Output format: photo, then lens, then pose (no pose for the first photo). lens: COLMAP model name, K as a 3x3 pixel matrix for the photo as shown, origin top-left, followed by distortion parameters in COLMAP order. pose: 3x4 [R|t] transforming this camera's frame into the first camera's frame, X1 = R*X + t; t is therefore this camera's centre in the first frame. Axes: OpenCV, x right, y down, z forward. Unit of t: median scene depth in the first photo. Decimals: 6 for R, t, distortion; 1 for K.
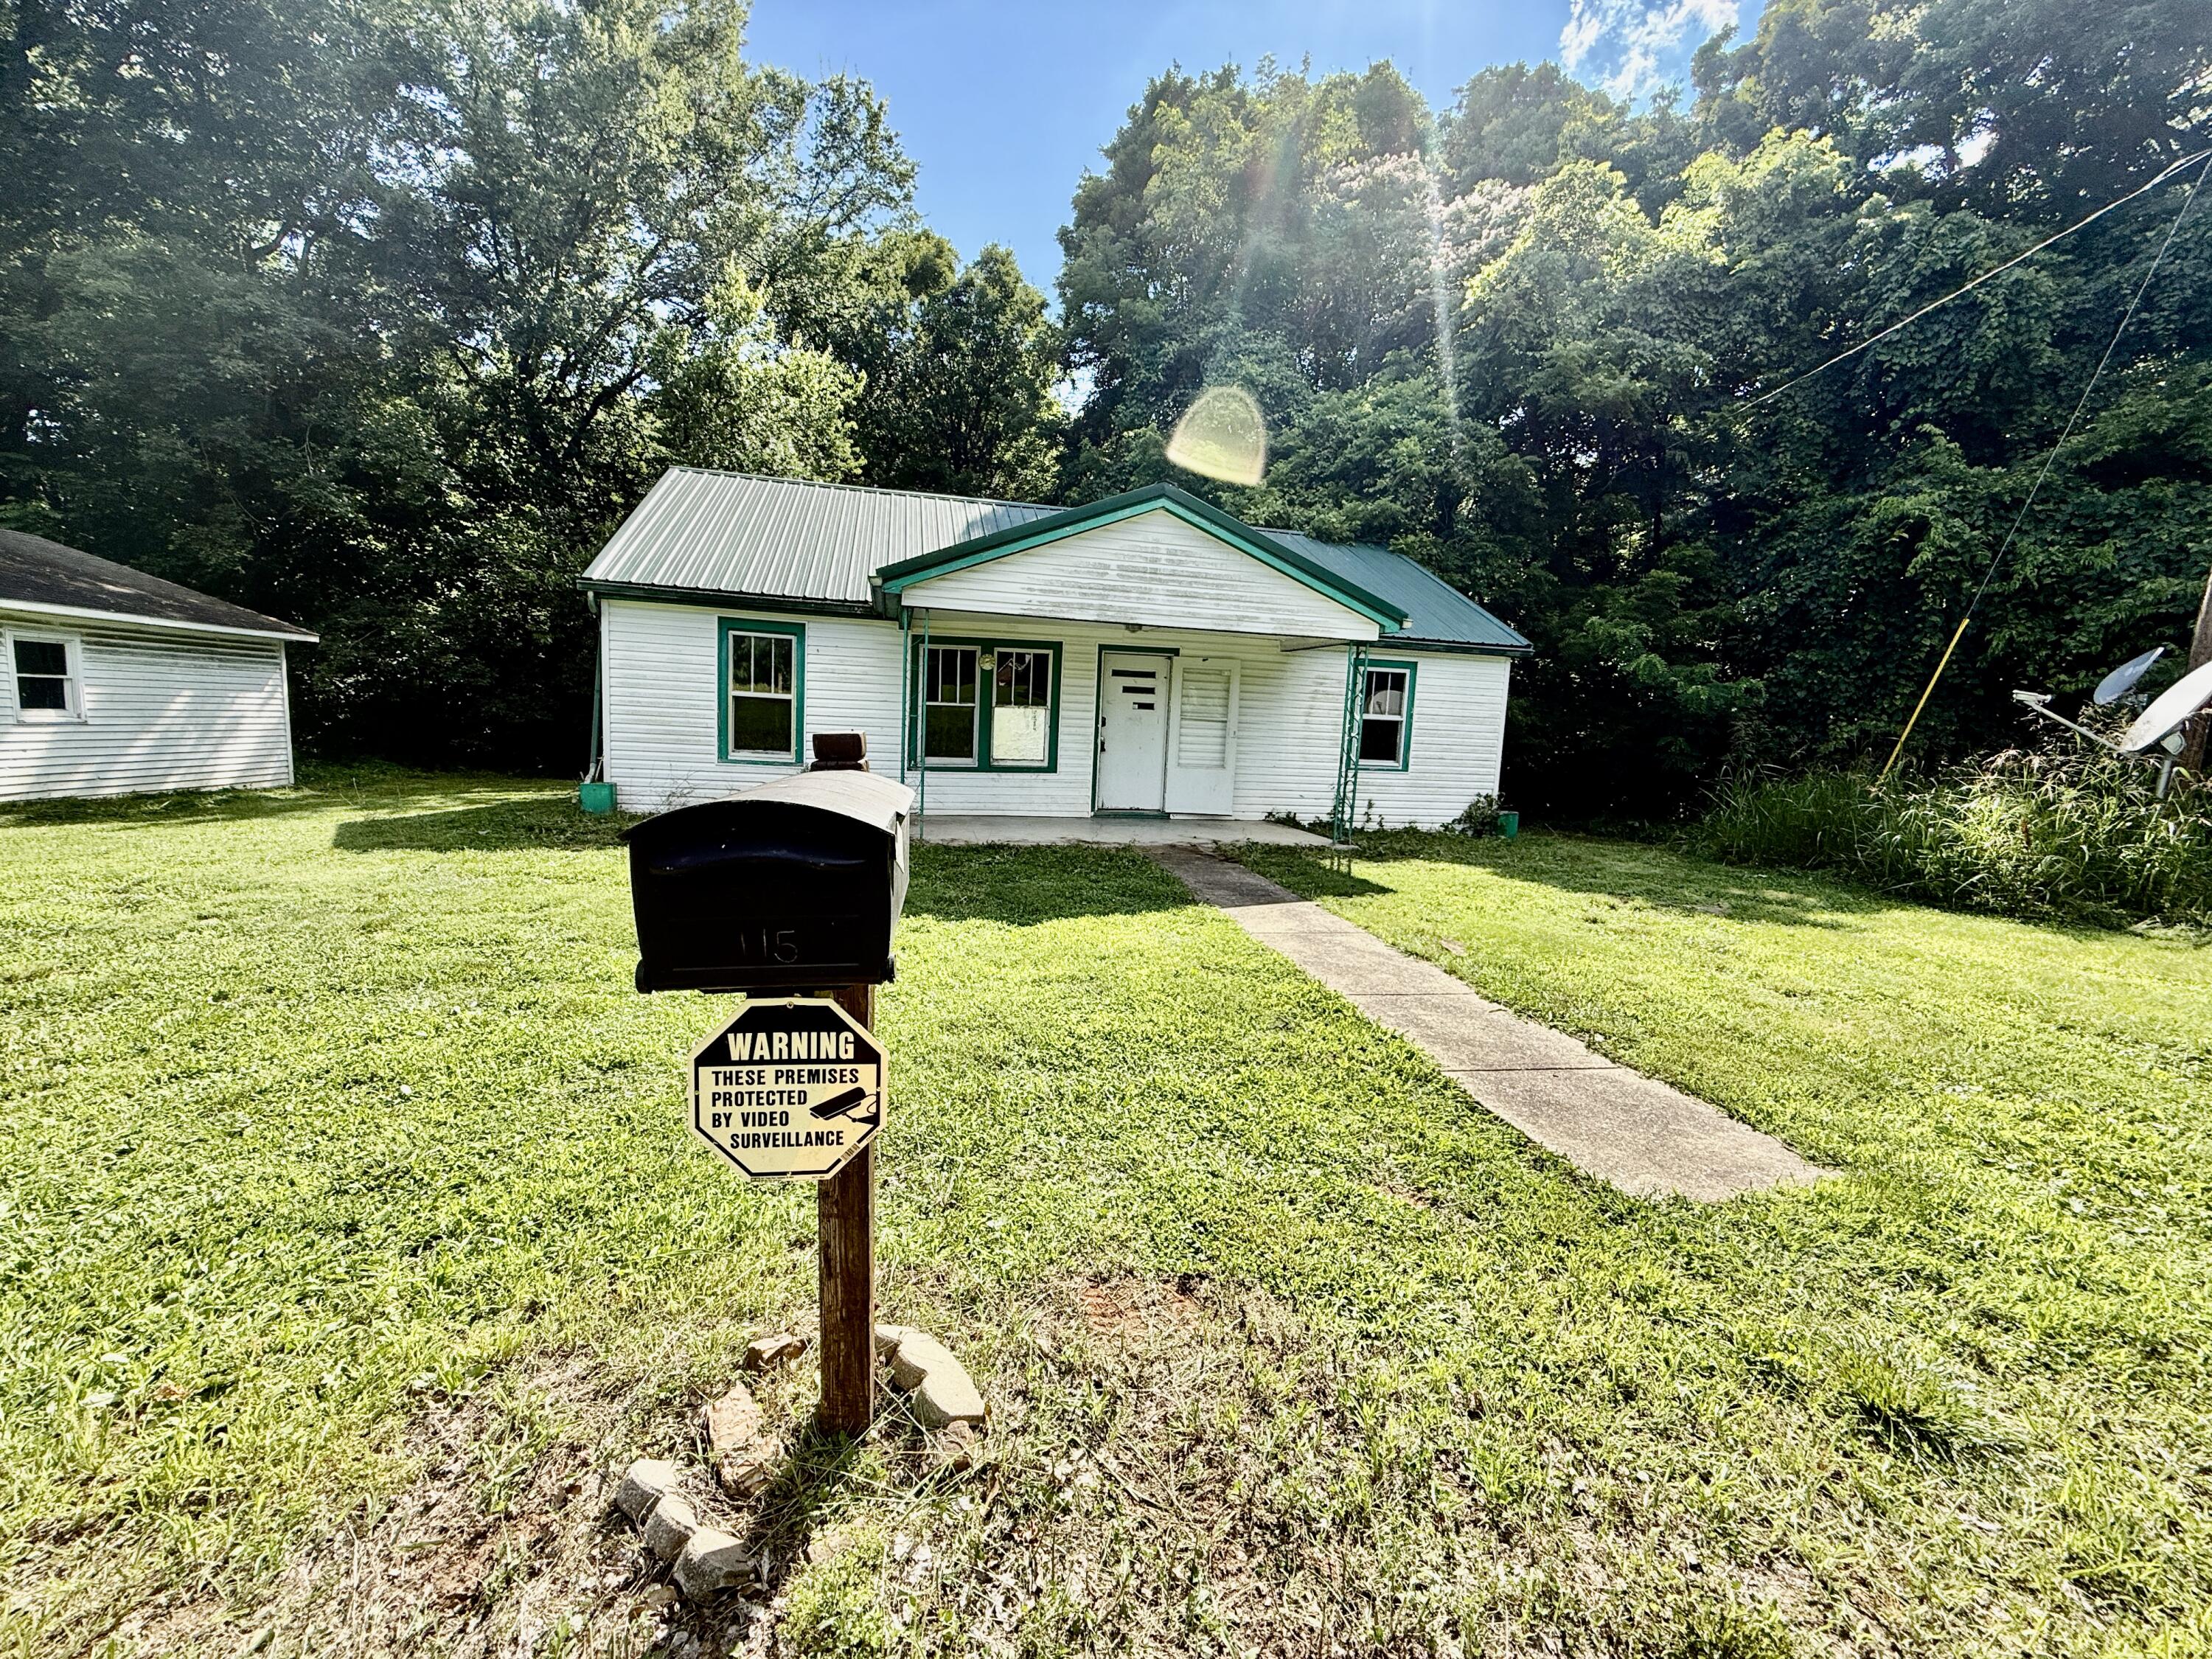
lens RADIAL K [[888.4, 0, 1098.3], [0, 888.4, 827.7], [0, 0, 1]] dist [0.000873, 0.000063]
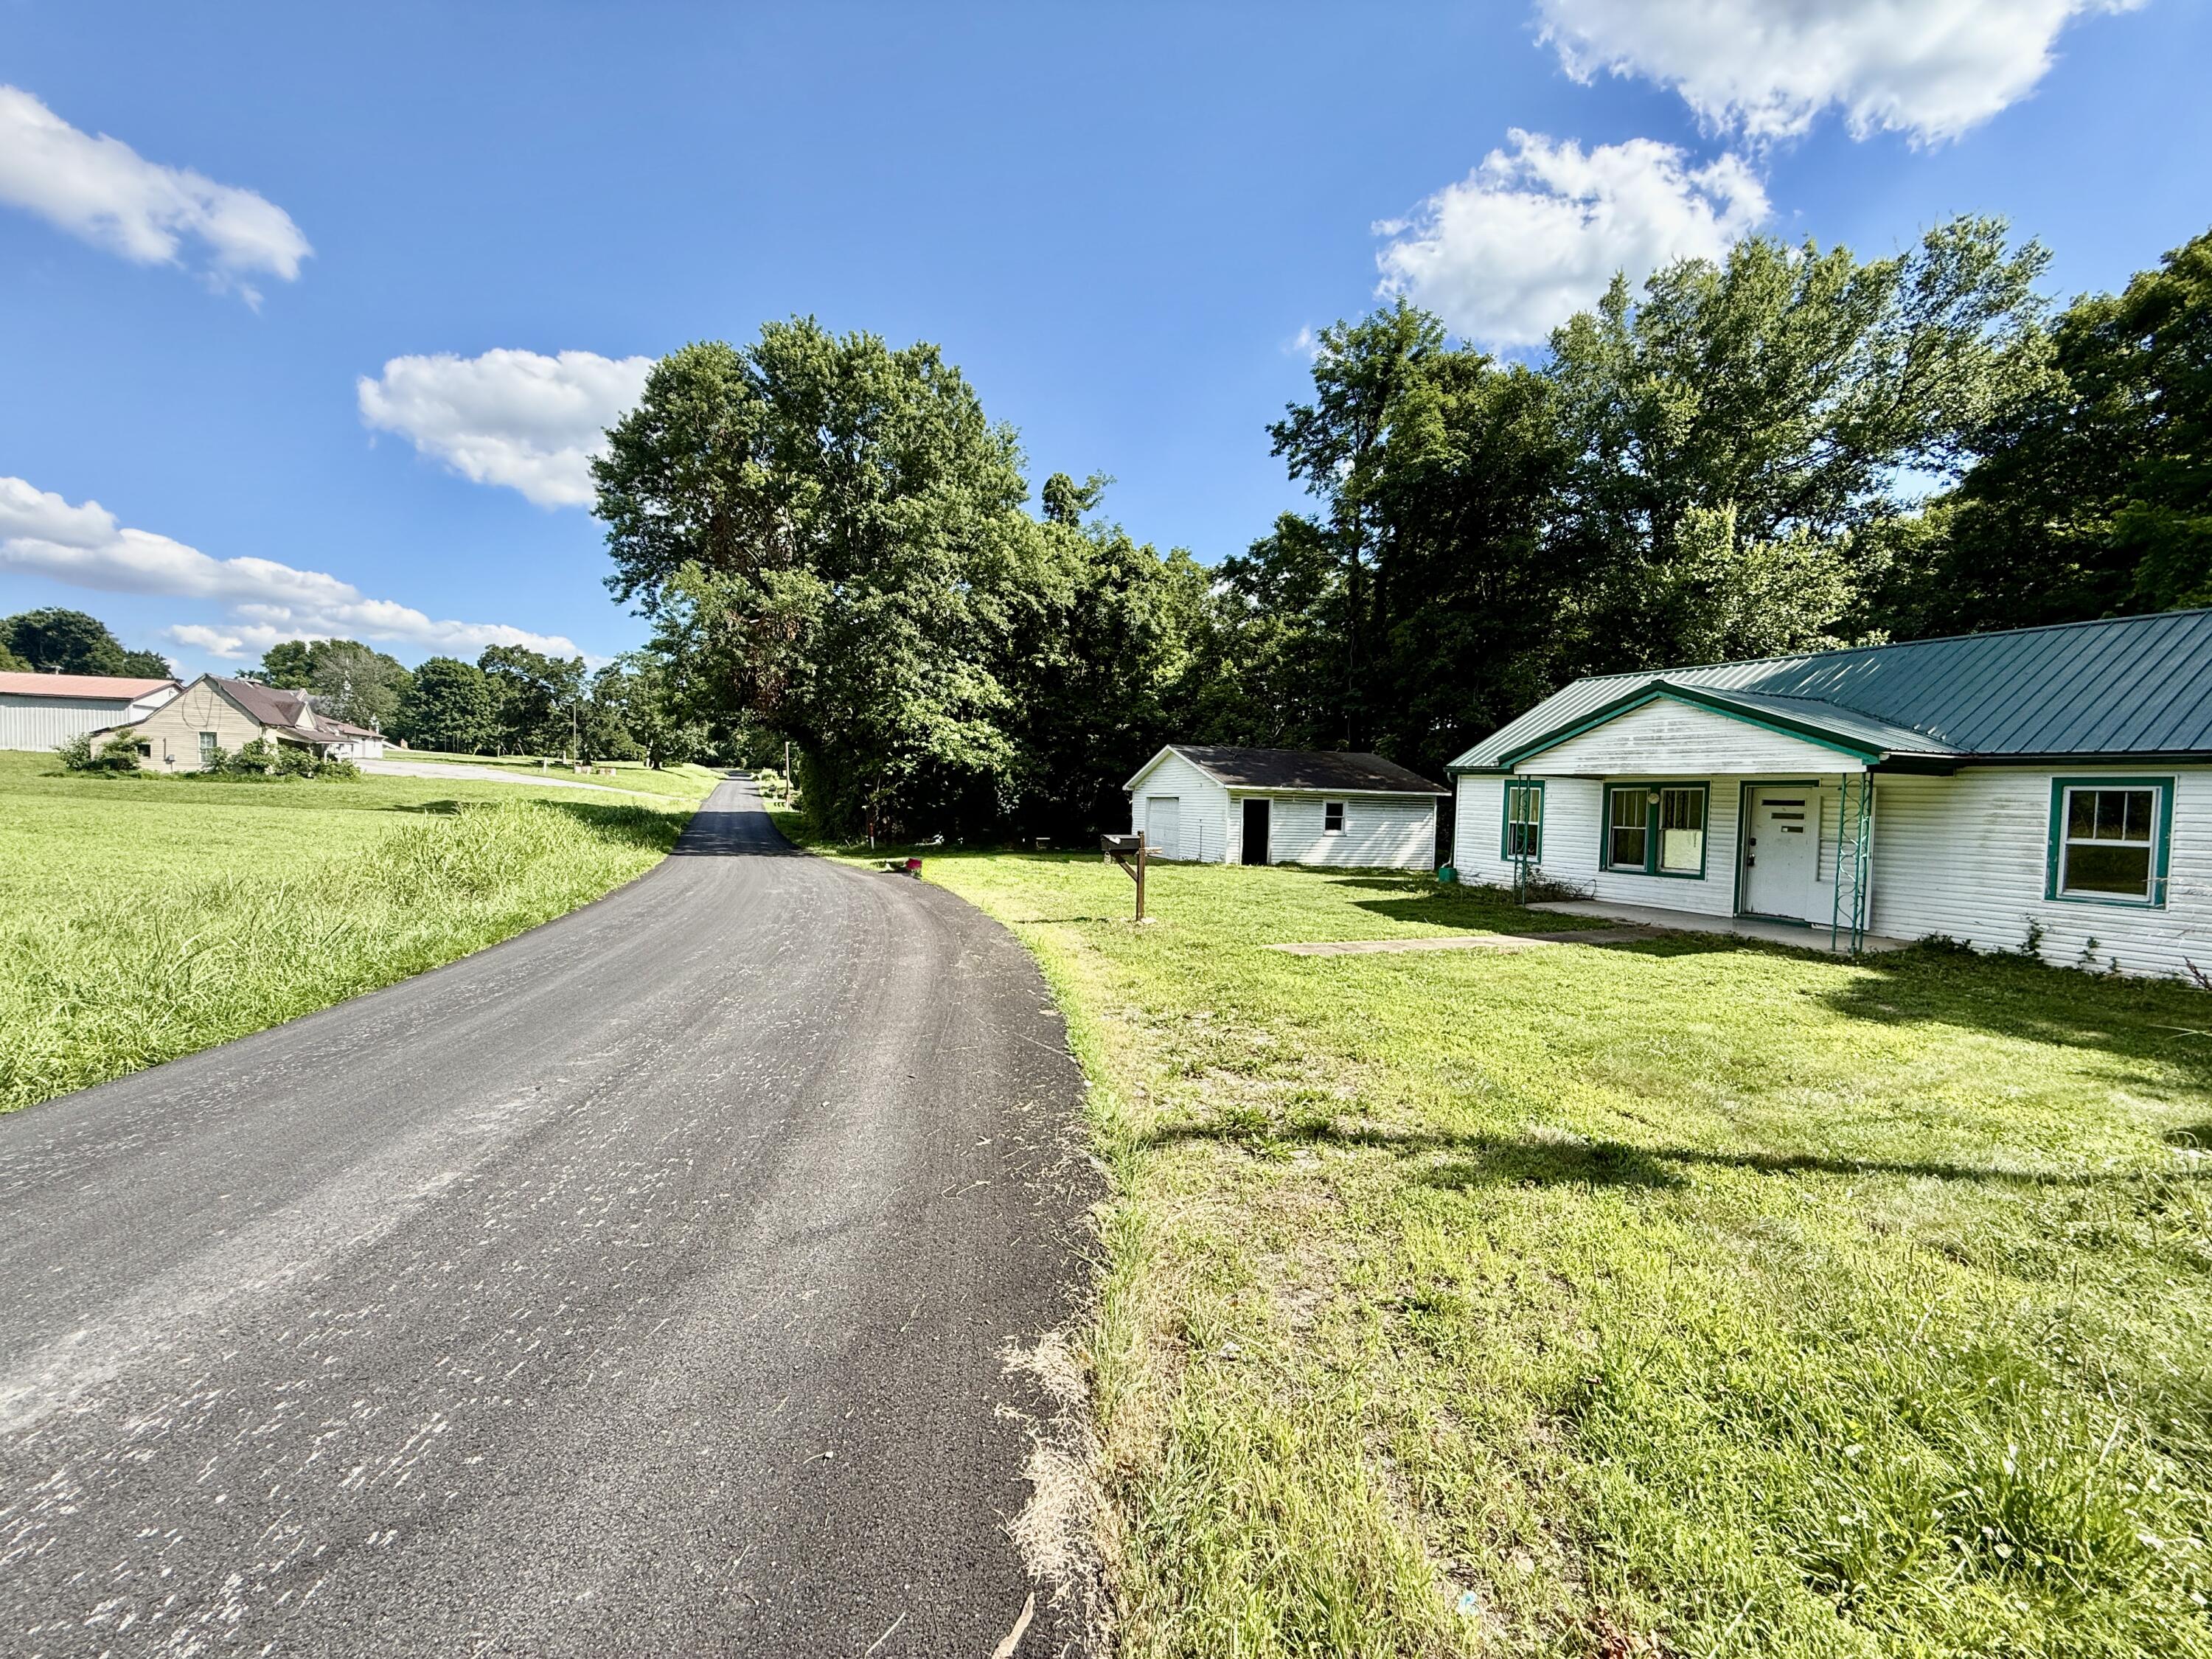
lens RADIAL K [[888.4, 0, 1098.3], [0, 888.4, 827.7], [0, 0, 1]] dist [0.000873, 0.000063]
pose [[0.207709, -0.000454, -0.978191, 0.953308], [-0.131573, 0.990900, -0.028398, 0.014798], [0.969302, 0.134602, 0.205759, -0.129138]]
